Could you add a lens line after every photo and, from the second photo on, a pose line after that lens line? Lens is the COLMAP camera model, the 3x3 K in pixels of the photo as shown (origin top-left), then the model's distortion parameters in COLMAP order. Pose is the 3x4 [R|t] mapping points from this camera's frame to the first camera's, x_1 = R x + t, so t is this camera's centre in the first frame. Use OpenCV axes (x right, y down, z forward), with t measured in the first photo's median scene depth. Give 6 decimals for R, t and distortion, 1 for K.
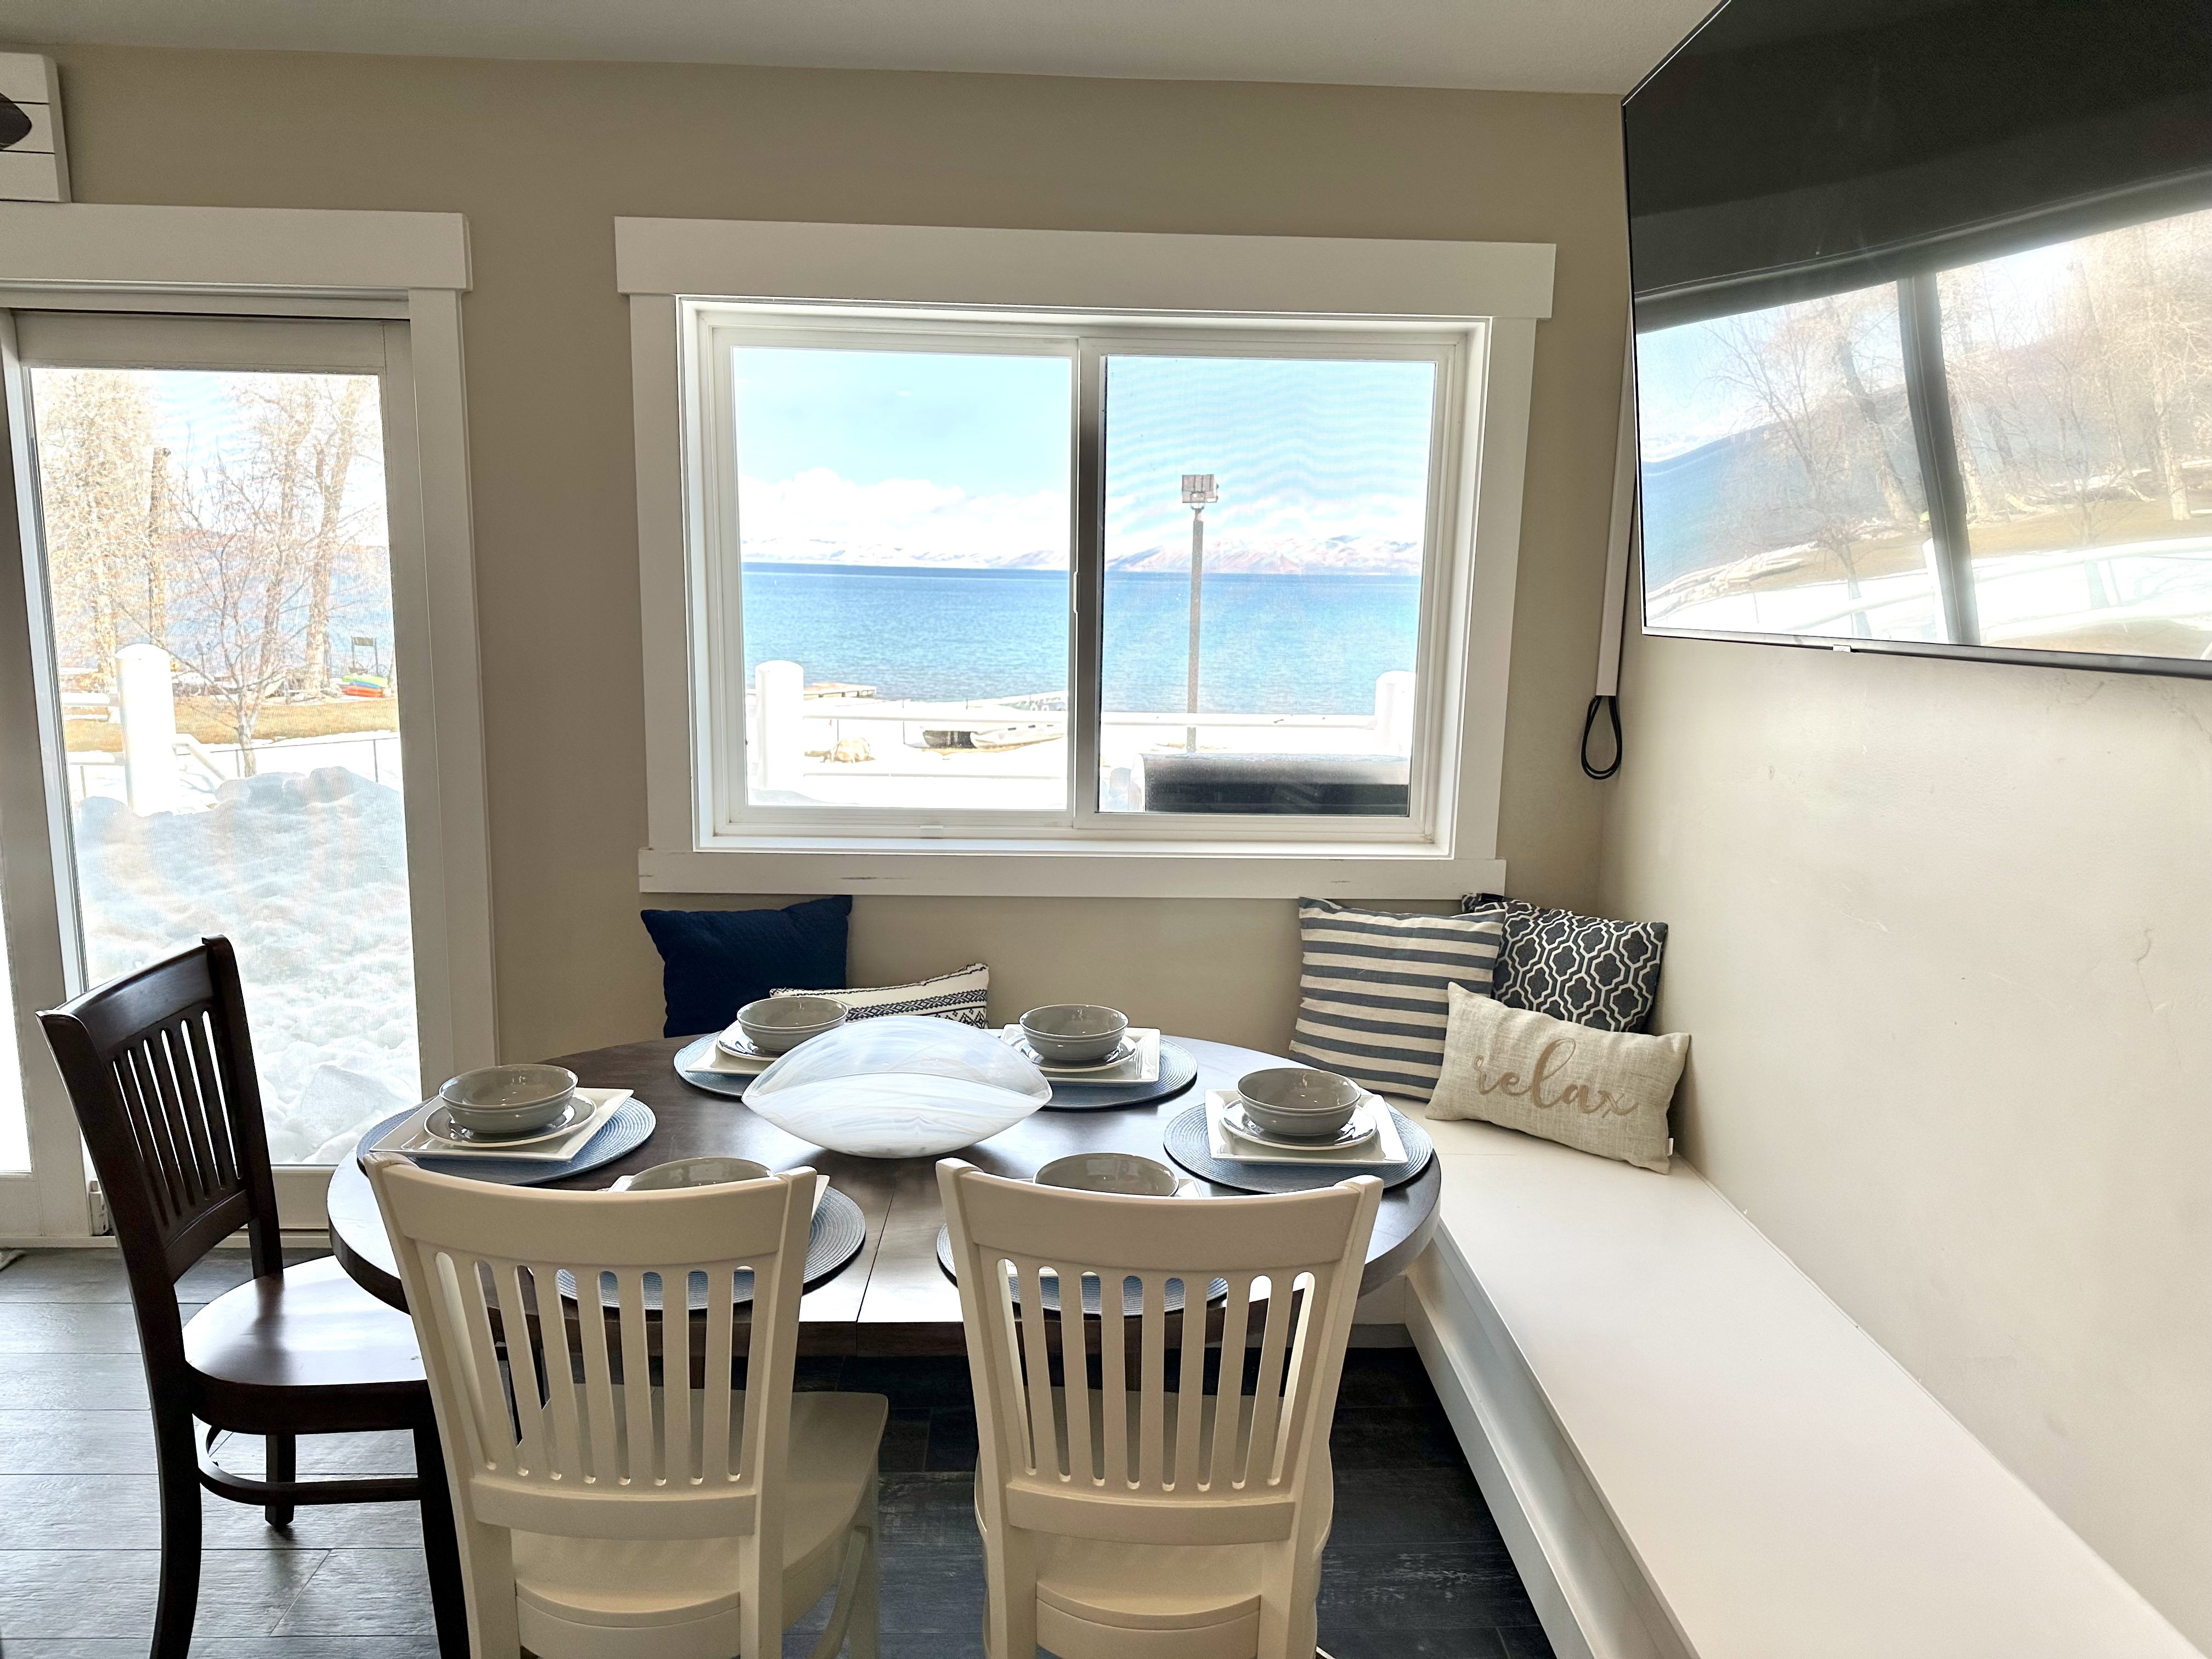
lens RADIAL K [[1536.4, 0, 1102.1], [0, 1536.4, 820.4], [0, 0, 1]] dist [0.064873, -0.084648]
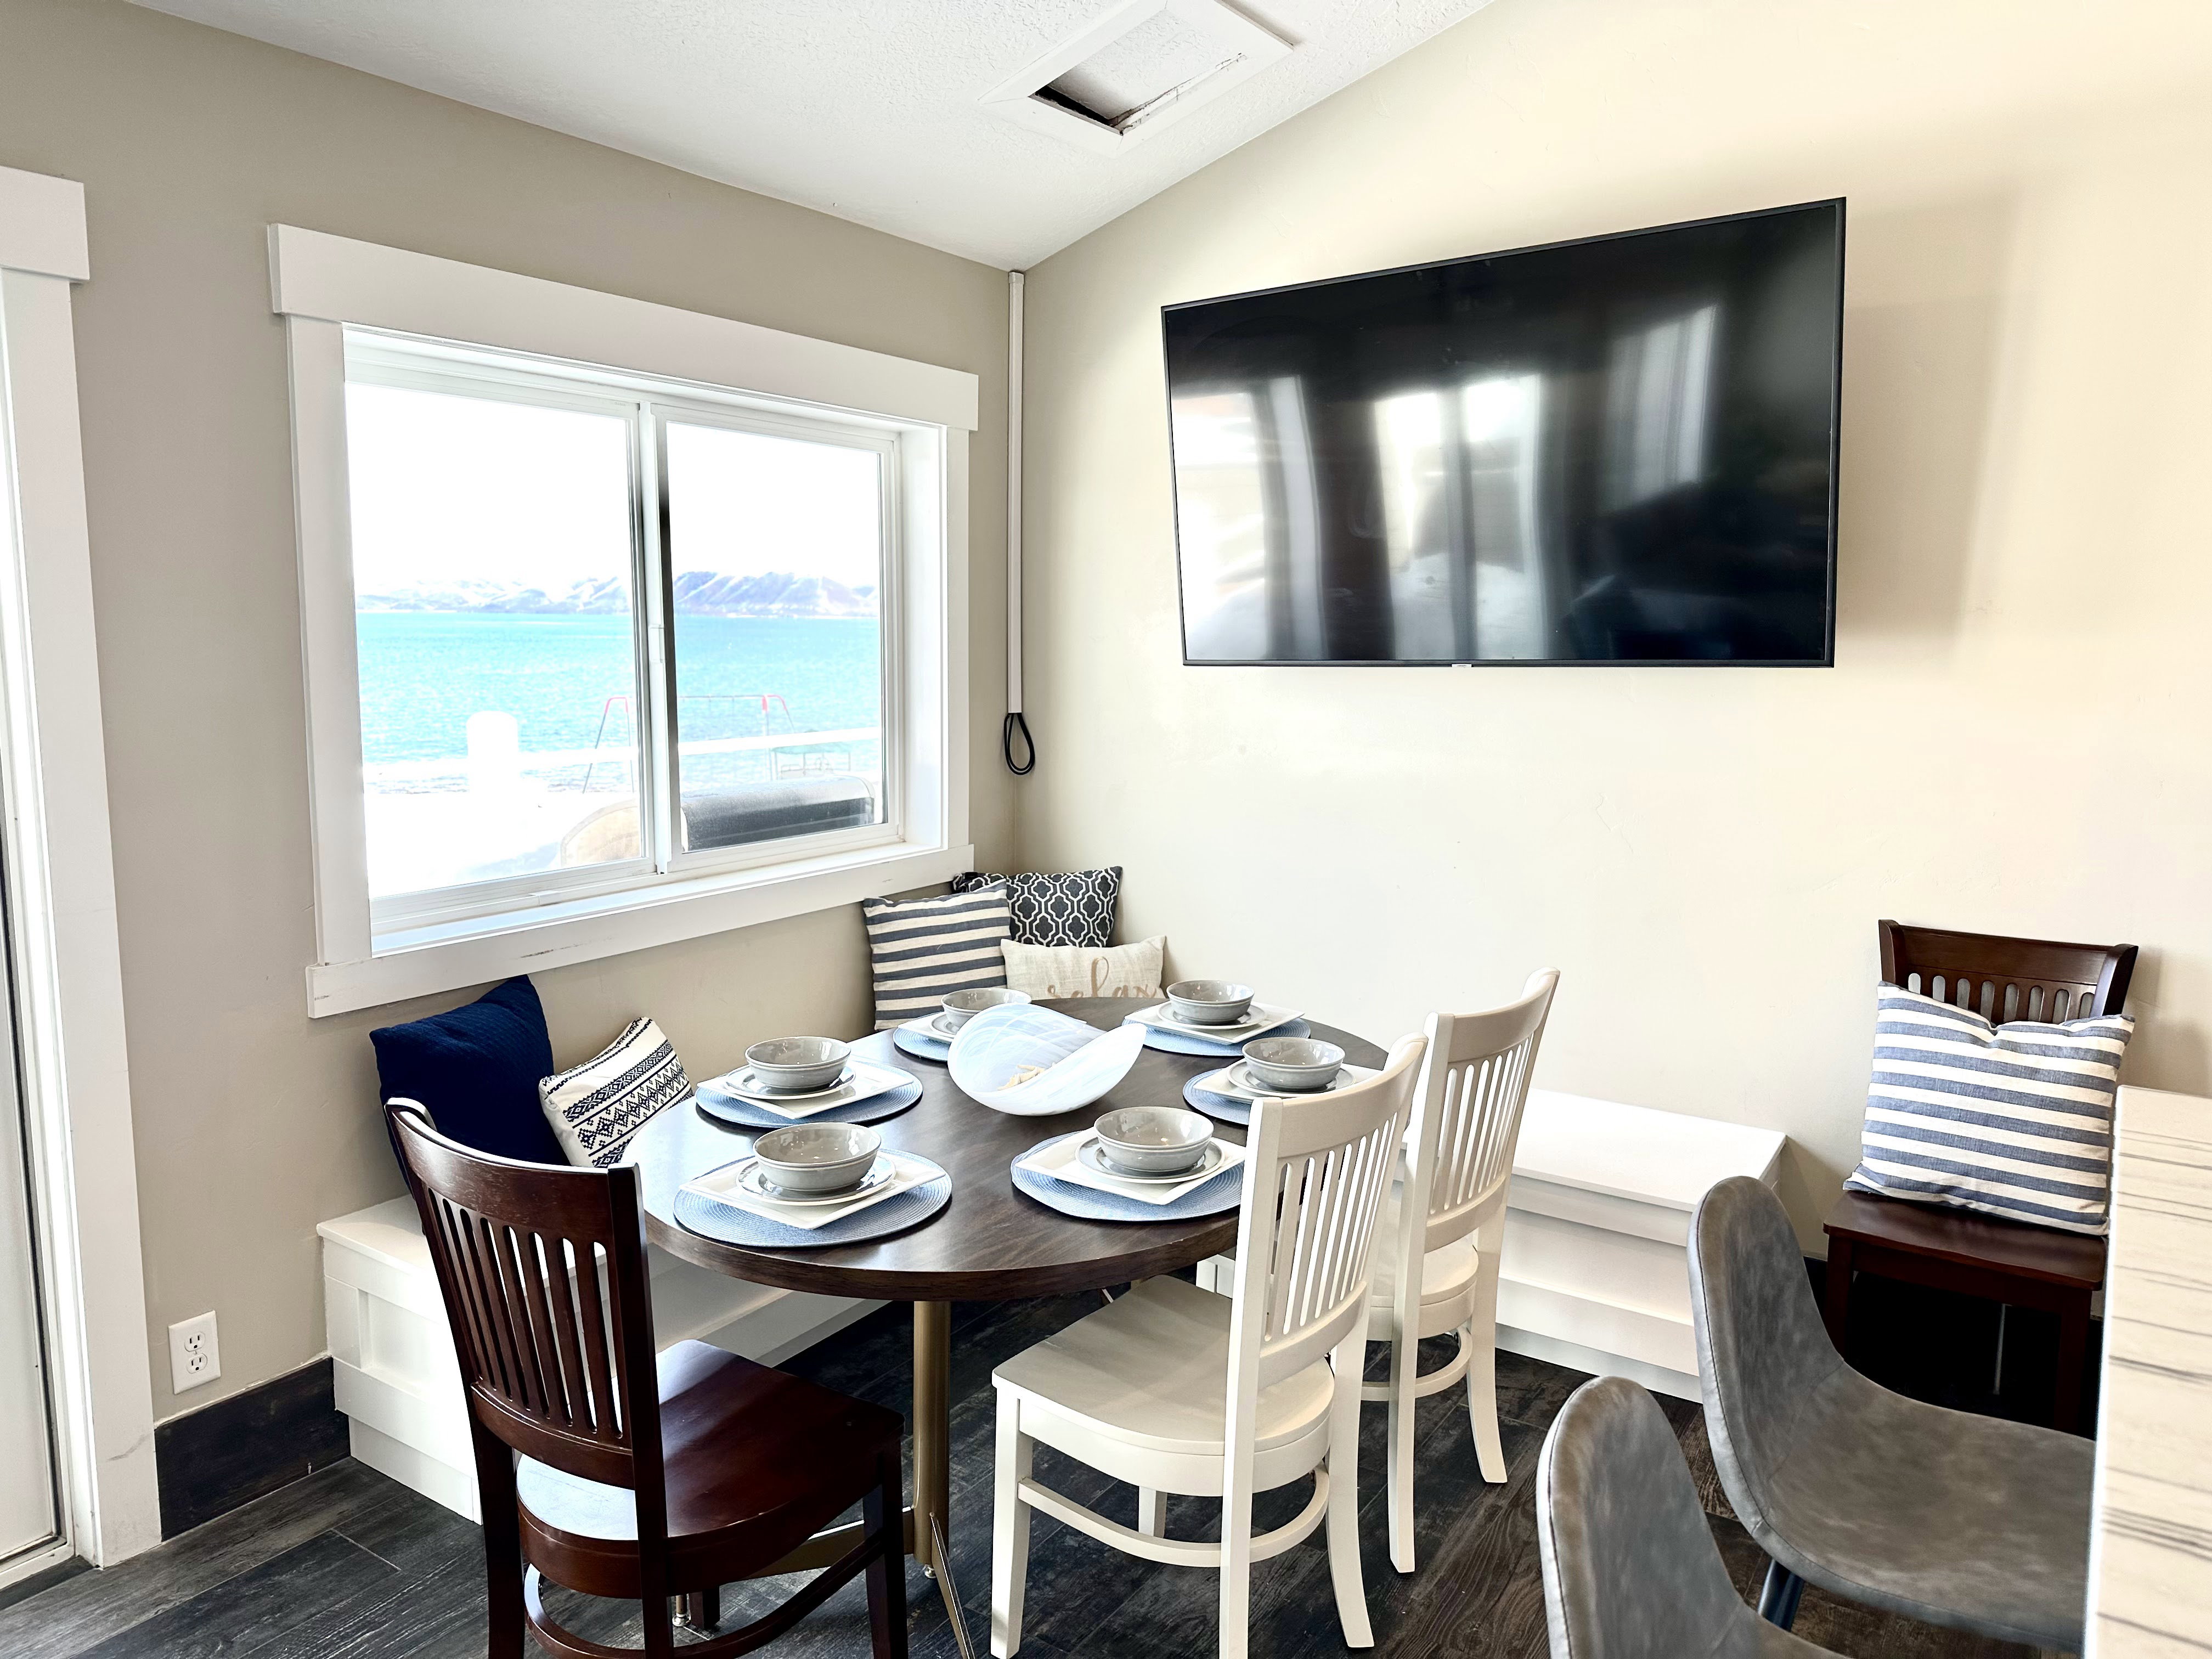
lens RADIAL K [[1536.4, 0, 1085.1], [0, 1536.4, 833.9], [0, 0, 1]] dist [0.064873, -0.084648]
pose [[0.595444, -0.126755, 0.793334, -0.713094], [0.134159, 0.989298, 0.057371, -0.044993], [-0.792116, 0.072272, 0.606077, 0.150167]]
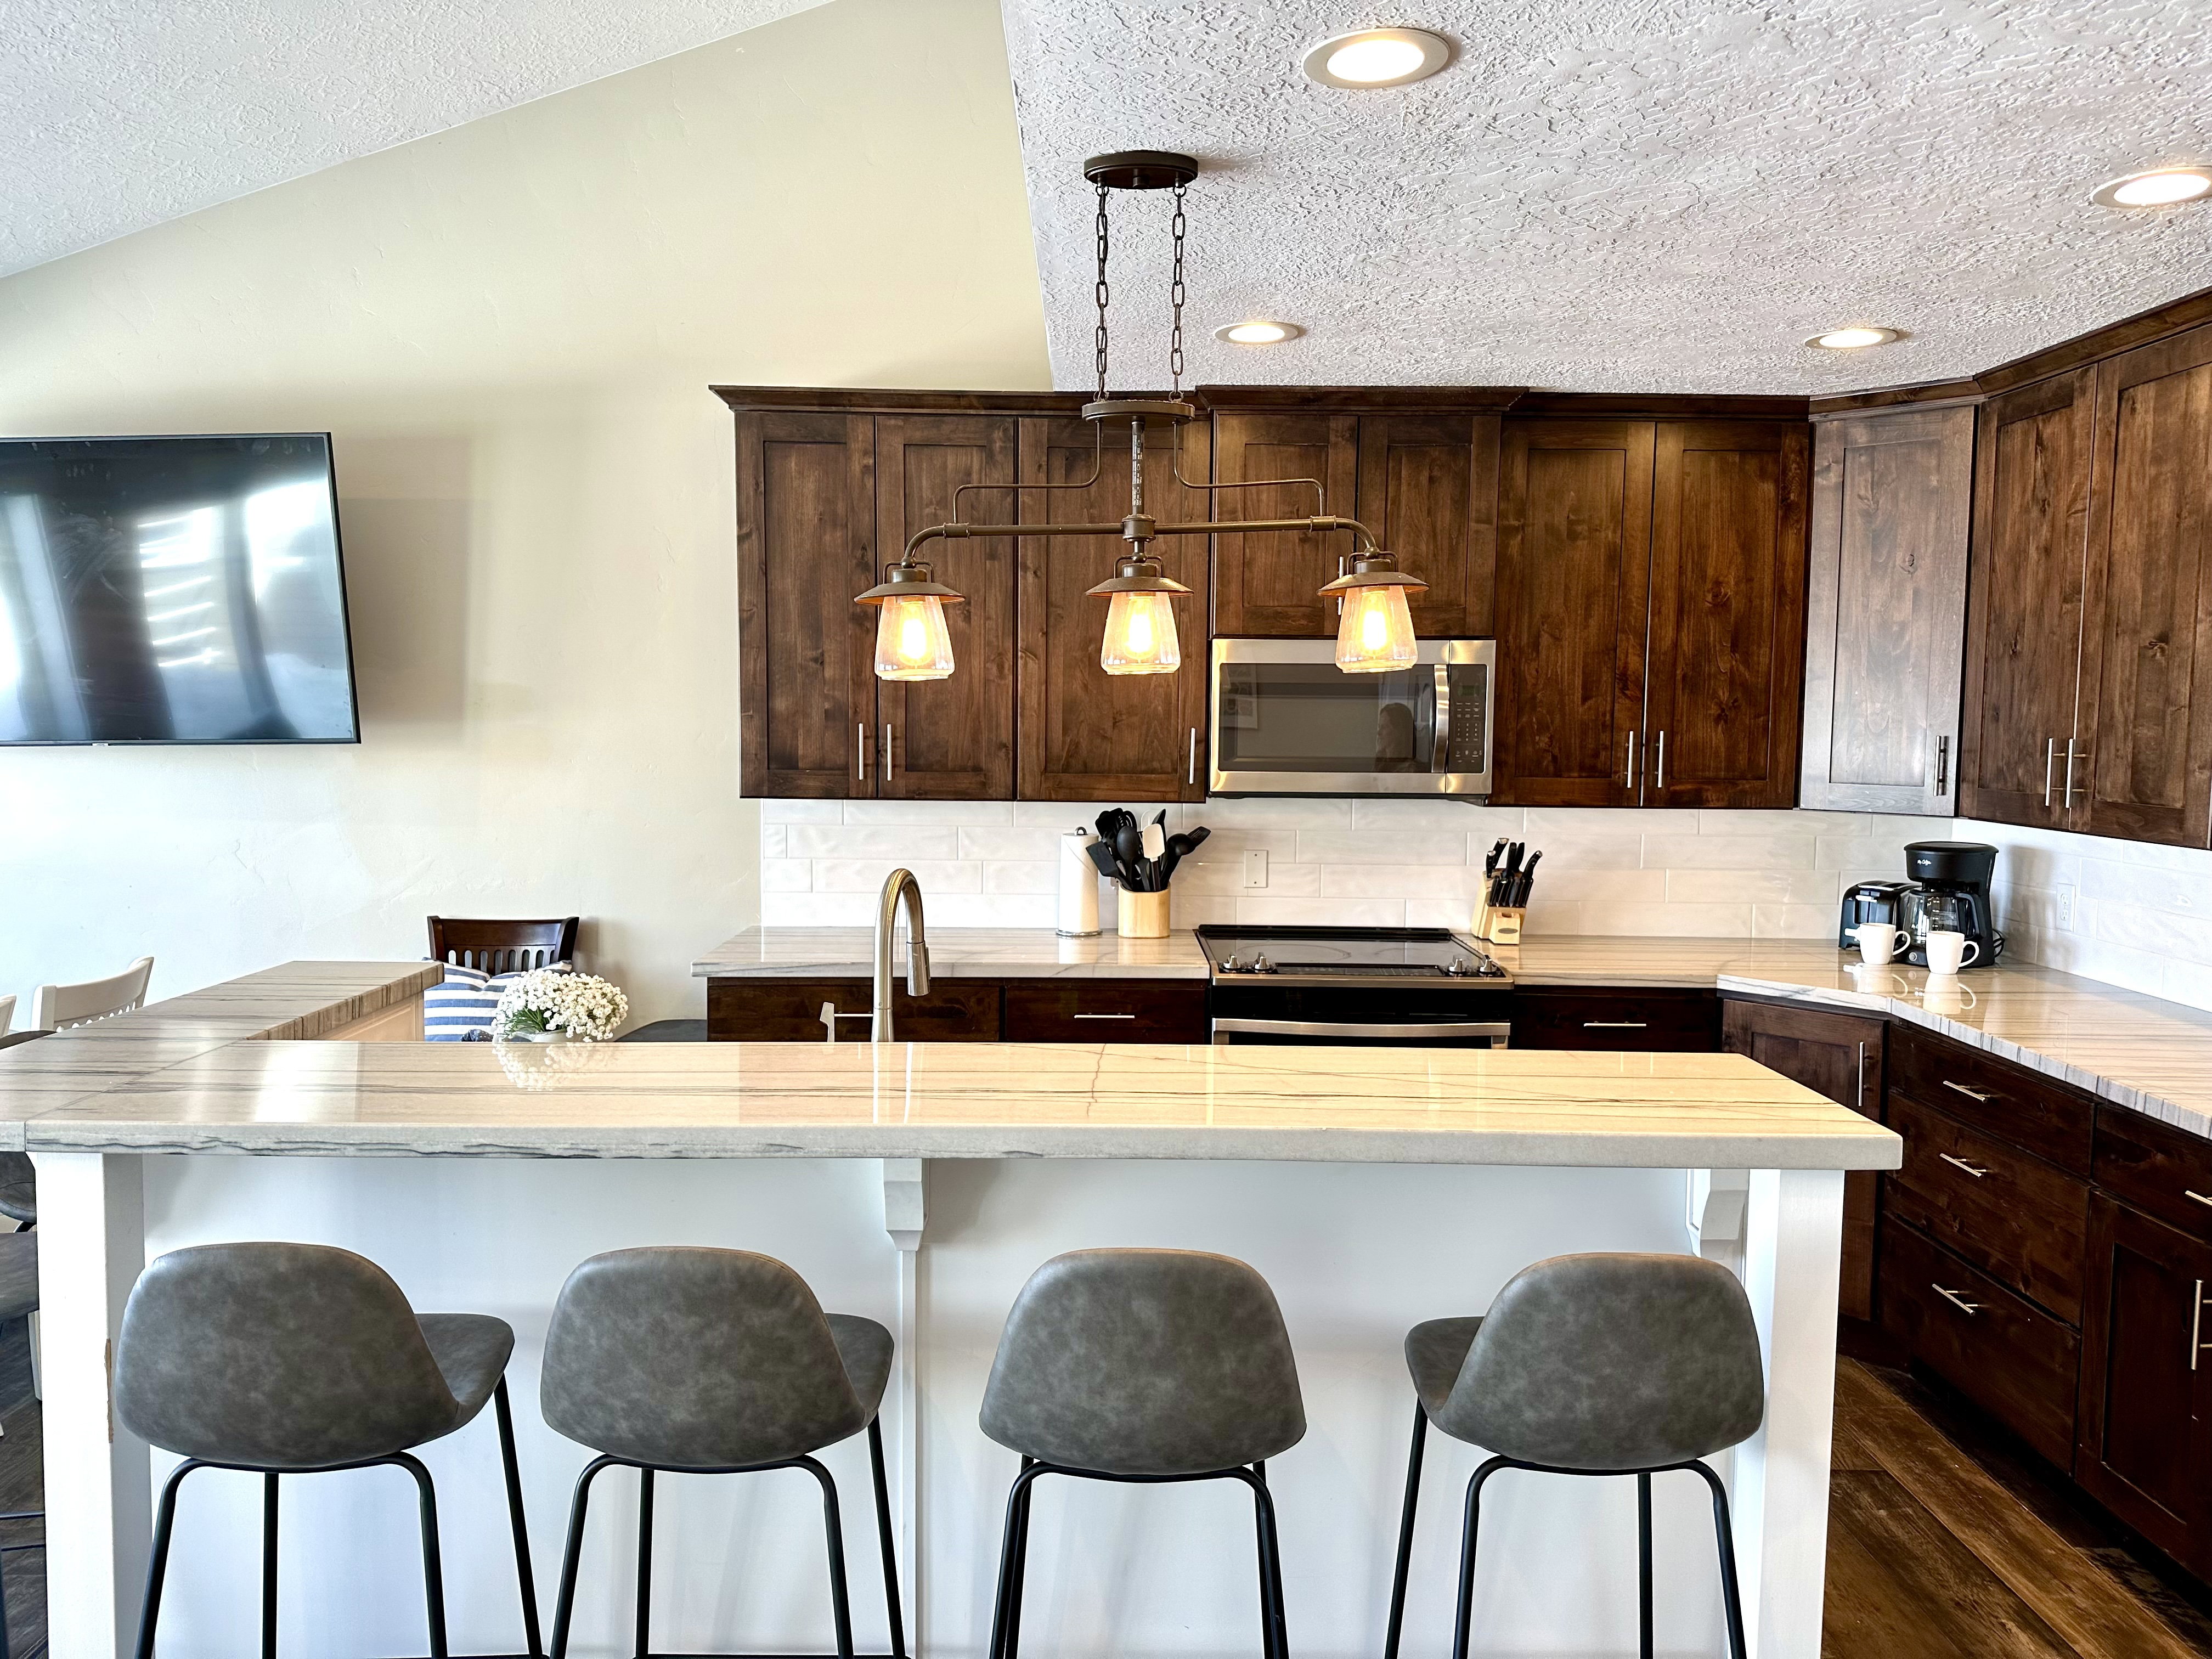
lens RADIAL K [[1536.4, 0, 1084.9], [0, 1536.4, 837.3], [0, 0, 1]] dist [0.064873, -0.084648]
pose [[0.033803, -0.104485, 0.993952, -1.033956], [0.153030, 0.983334, 0.098165, 0.012409], [-0.987643, 0.148786, 0.049229, -0.325079]]
